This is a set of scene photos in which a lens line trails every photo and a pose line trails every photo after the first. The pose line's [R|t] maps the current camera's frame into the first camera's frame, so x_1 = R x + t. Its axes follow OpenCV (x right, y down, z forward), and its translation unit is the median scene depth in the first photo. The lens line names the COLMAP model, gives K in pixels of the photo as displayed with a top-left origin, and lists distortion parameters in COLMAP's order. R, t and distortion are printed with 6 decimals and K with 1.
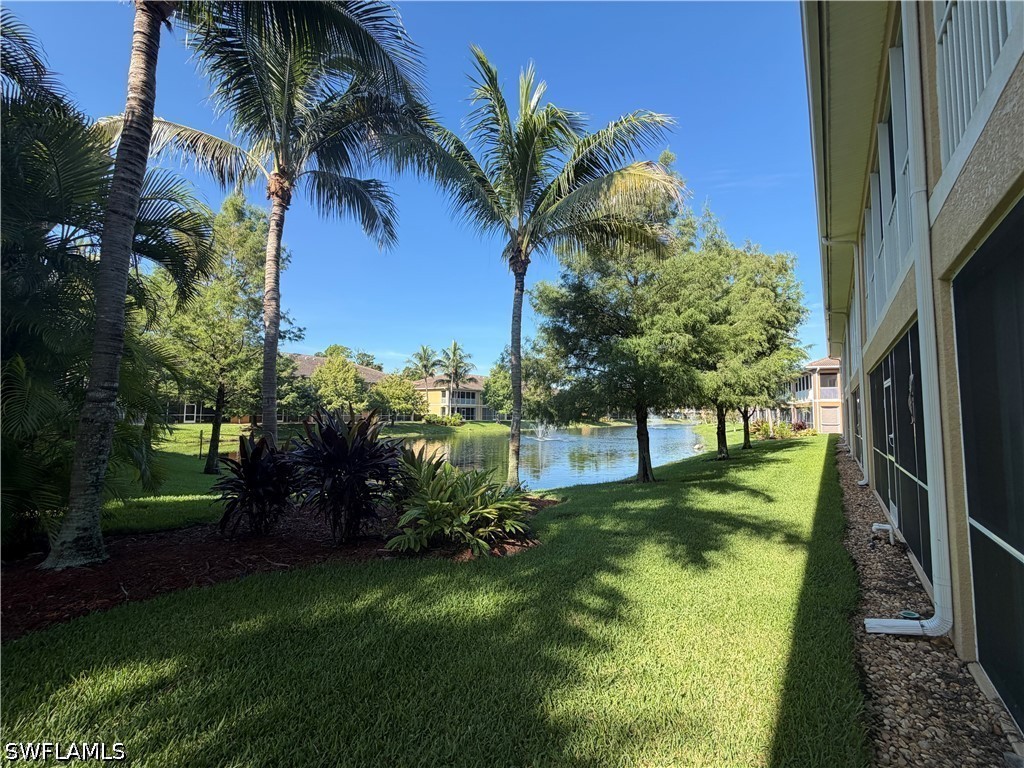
lens RADIAL K [[408.9, 0, 510.1], [0, 408.9, 386.5], [0, 0, 1]] dist [-0.000342, 0.000179]
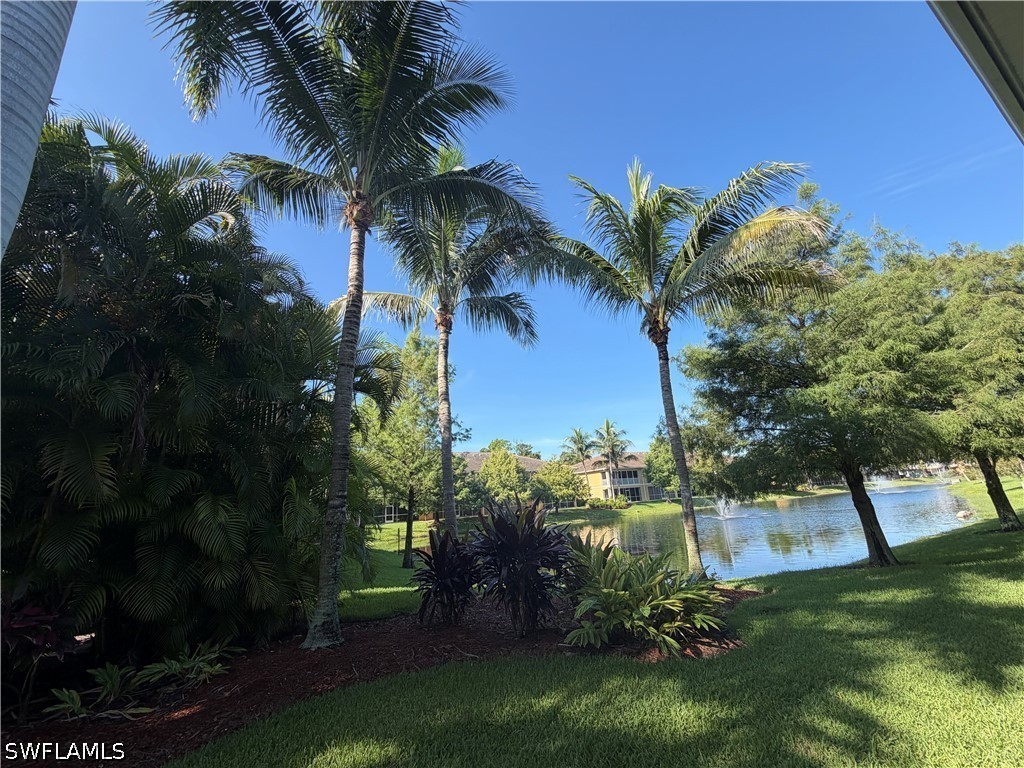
lens RADIAL K [[408.9, 0, 510.1], [0, 408.9, 386.5], [0, 0, 1]] dist [-0.000342, 0.000179]
pose [[0.923425, -0.174588, -0.341767, 0.004473], [0.103455, 0.970808, -0.216401, 0.000402], [0.369572, 0.164473, 0.914530, -0.013719]]
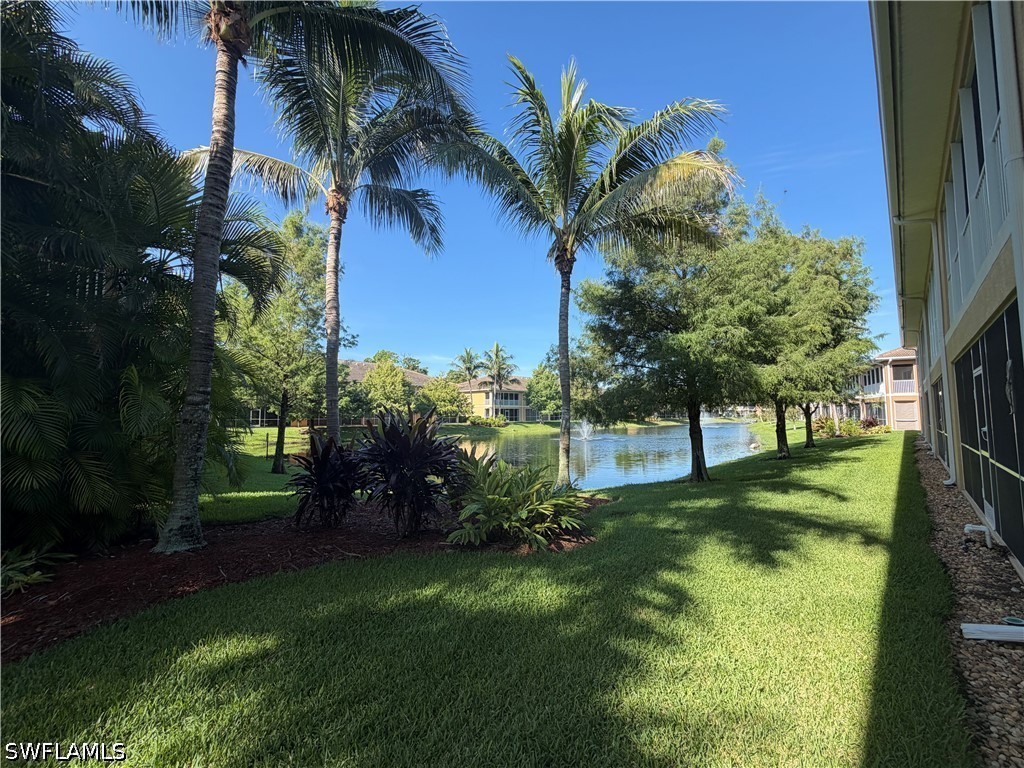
lens RADIAL K [[408.9, 0, 510.1], [0, 408.9, 386.5], [0, 0, 1]] dist [-0.000342, 0.000179]
pose [[0.994486, -0.021489, -0.102645, -0.011097], [0.021204, 0.999768, -0.003860, 0.003215], [0.102704, 0.001662, 0.994711, -0.007354]]
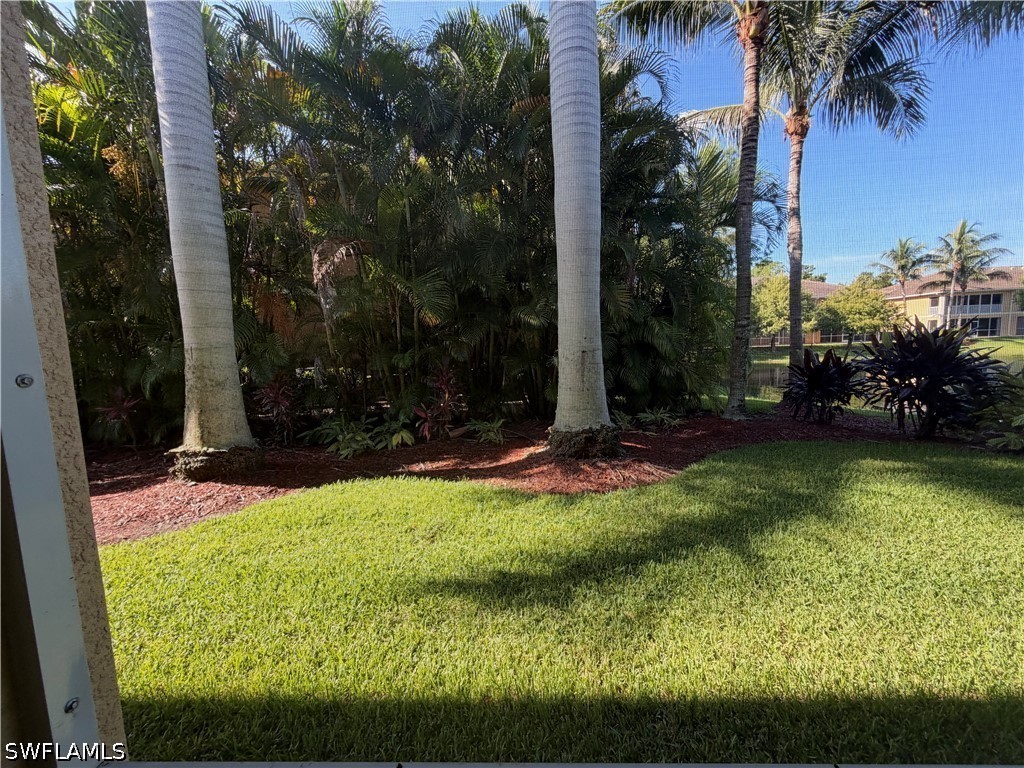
lens RADIAL K [[408.9, 0, 510.1], [0, 408.9, 386.5], [0, 0, 1]] dist [-0.000342, 0.000179]
pose [[0.587310, 0.051126, -0.807746, -0.065253], [0.096645, 0.986432, 0.132707, -0.011238], [0.803571, -0.156005, 0.574400, -0.236736]]
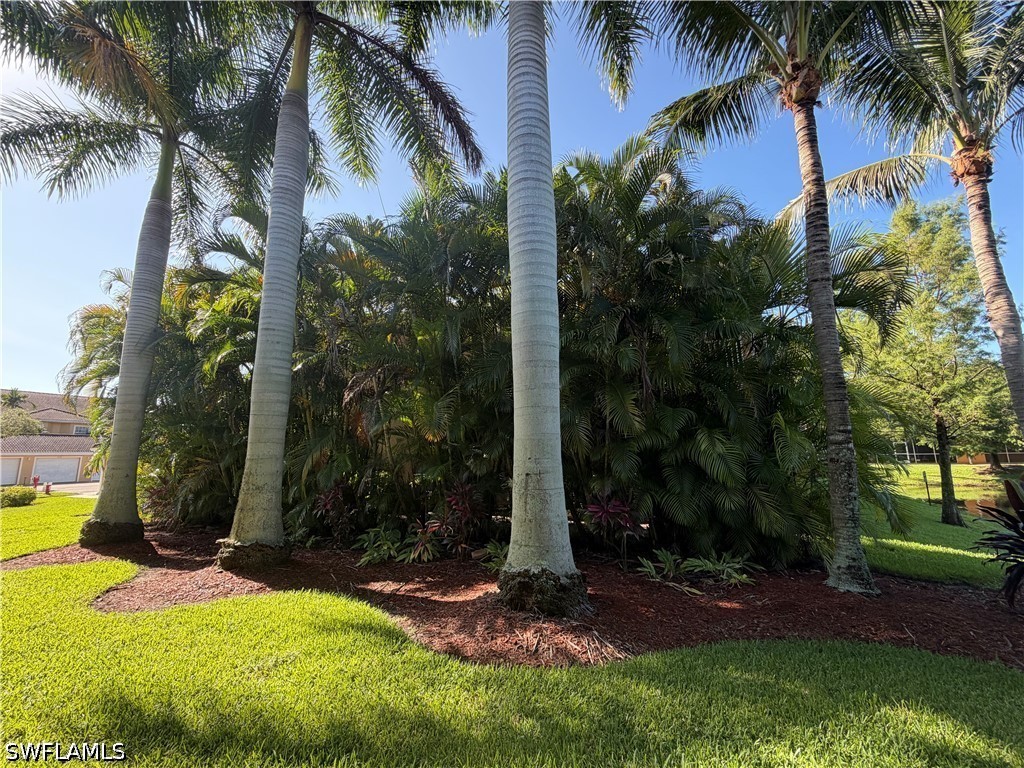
lens RADIAL K [[408.9, 0, 510.1], [0, 408.9, 386.5], [0, 0, 1]] dist [-0.000342, 0.000179]
pose [[0.154704, -0.177495, -0.971886, -0.005235], [0.083541, 0.982556, -0.166146, -0.002054], [0.984422, -0.055489, 0.166834, -0.024599]]
